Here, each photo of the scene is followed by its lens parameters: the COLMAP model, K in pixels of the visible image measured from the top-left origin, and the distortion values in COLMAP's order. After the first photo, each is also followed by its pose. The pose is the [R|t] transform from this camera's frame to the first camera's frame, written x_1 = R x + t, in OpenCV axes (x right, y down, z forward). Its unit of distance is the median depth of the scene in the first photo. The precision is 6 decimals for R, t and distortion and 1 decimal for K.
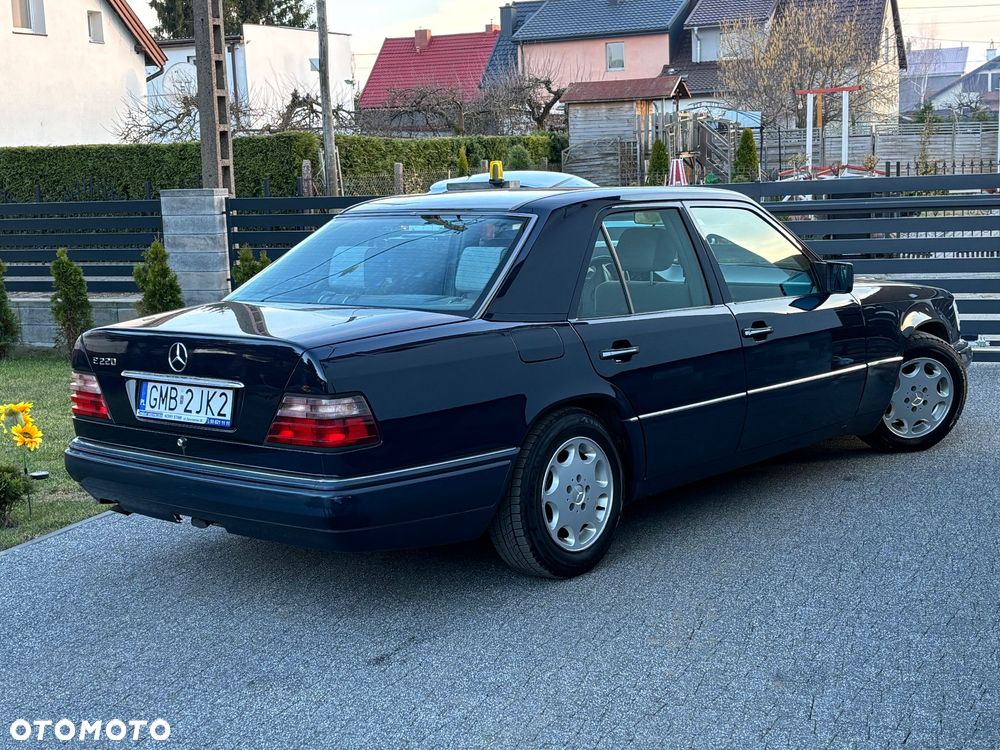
lens RADIAL K [[1419.8, 0, 493.6], [0, 1419.8, 381.9], [0, 0, 1]] dist [0.072096, 0.000000]
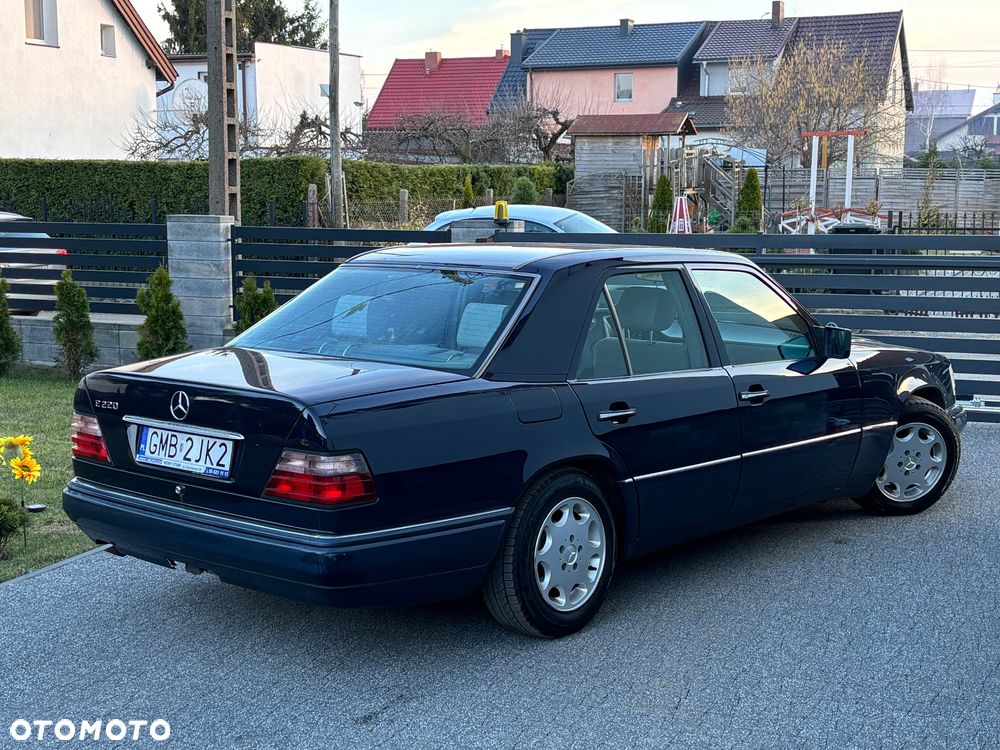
lens RADIAL K [[1419.8, 0, 493.4], [0, 1419.8, 382.8], [0, 0, 1]] dist [0.072096, 0.000000]
pose [[0.999236, 0.039034, 0.001909, -0.001321], [-0.039003, 0.999140, -0.014039, -0.018936], [-0.002456, 0.013954, 0.999900, -0.007004]]
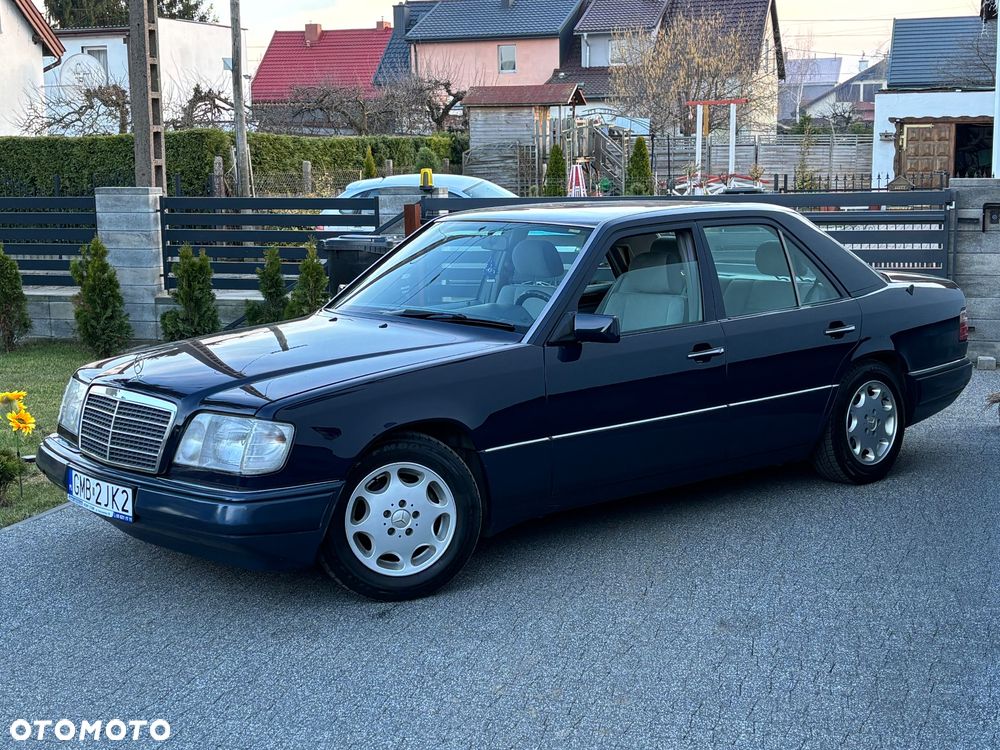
lens RADIAL K [[1419.8, 0, 513.9], [0, 1419.8, 372.1], [0, 0, 1]] dist [0.072096, 0.000000]
pose [[0.995198, 0.009480, 0.097427, -0.053566], [-0.009101, 0.999949, -0.004332, 0.001349], [-0.097463, 0.003424, 0.995233, -0.099796]]
